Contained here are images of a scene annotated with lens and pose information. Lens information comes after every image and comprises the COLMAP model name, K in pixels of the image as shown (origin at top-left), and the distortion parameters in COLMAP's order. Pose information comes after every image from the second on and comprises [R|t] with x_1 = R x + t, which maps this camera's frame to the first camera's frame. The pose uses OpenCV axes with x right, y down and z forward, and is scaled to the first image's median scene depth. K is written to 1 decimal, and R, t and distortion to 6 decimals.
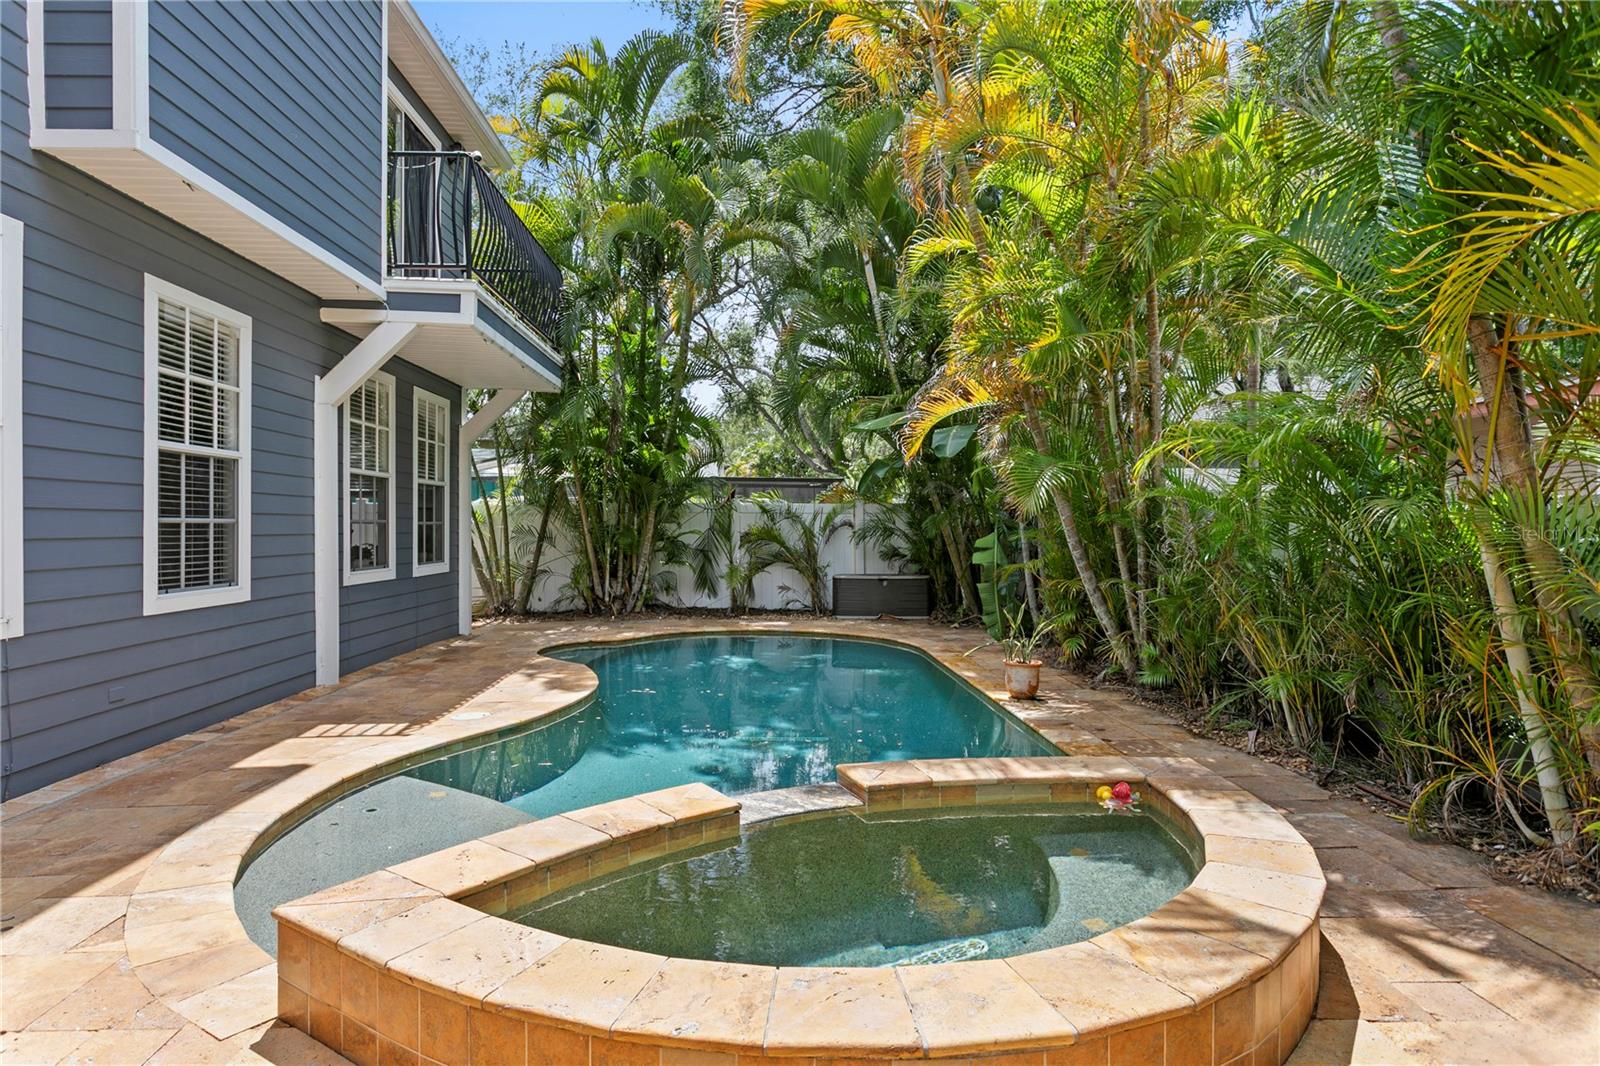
lens RADIAL K [[892.6, 0, 775.9], [0, 892.6, 527.9], [0, 0, 1]] dist [-0.036742, 0.027869]
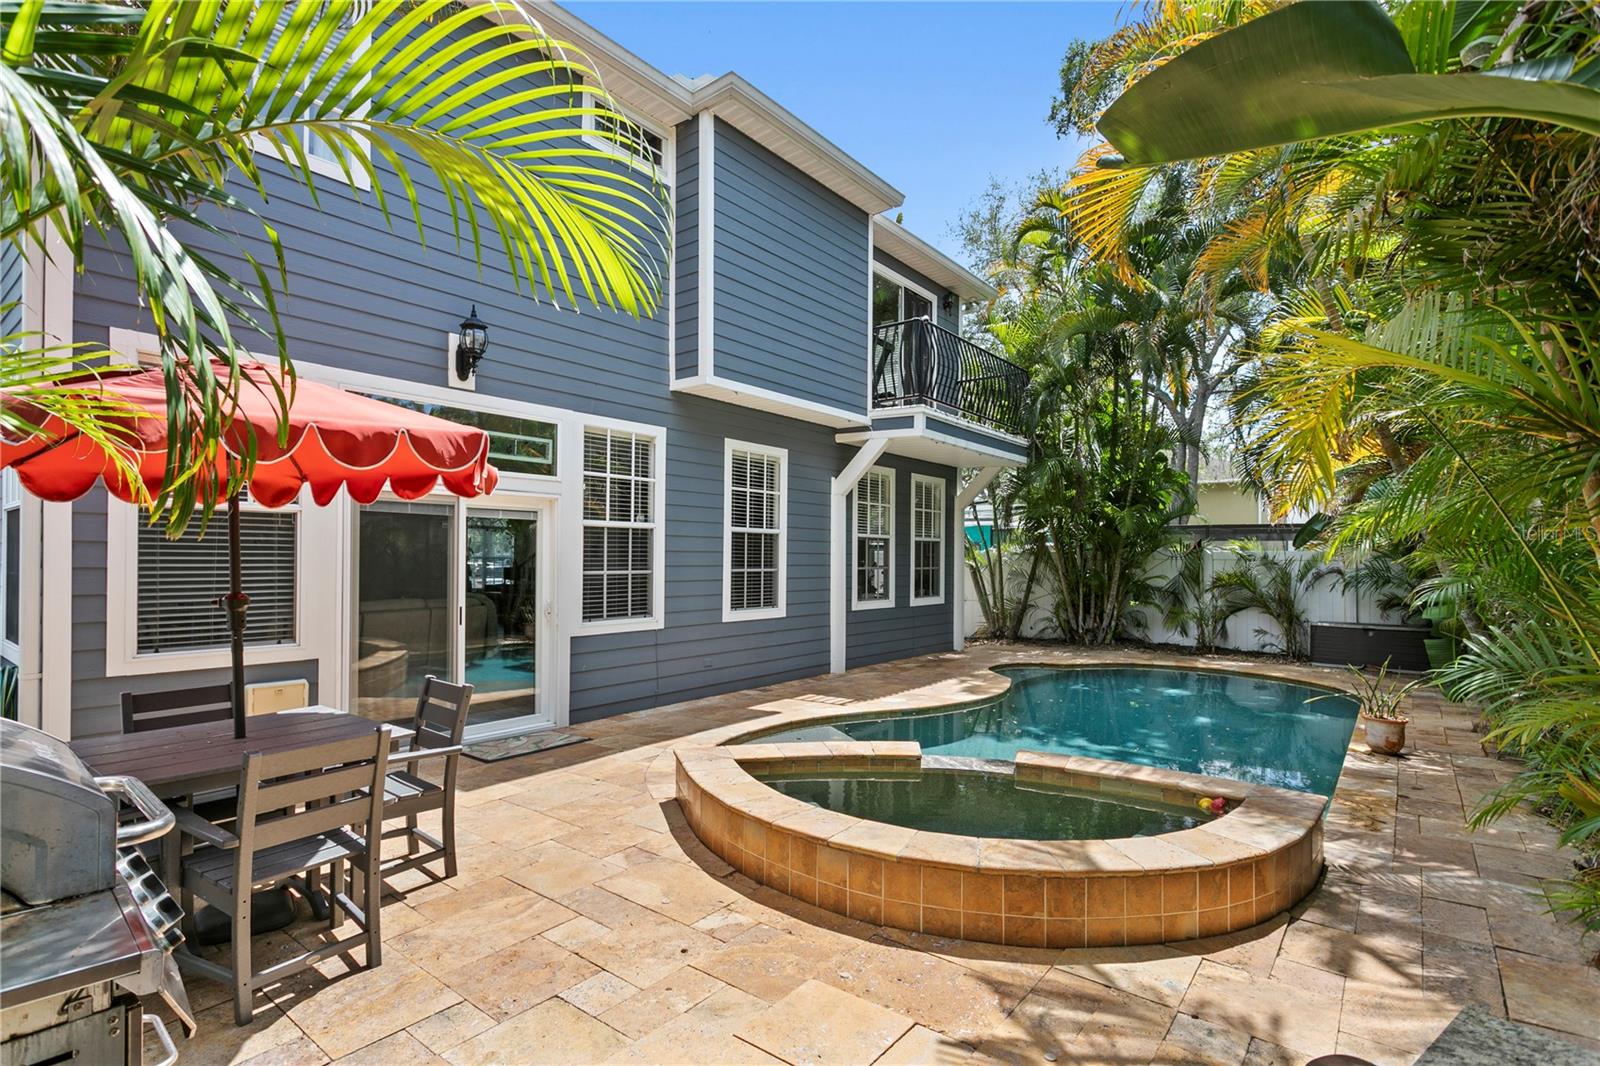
lens RADIAL K [[775.0, 0, 773.7], [0, 775.0, 537.2], [0, 0, 1]] dist [-0.004489, 0.000727]
pose [[0.762085, -0.012843, -0.647350, 0.291899], [-0.008456, 0.999521, -0.029783, -0.021093], [0.647422, 0.028171, 0.761611, -0.121983]]
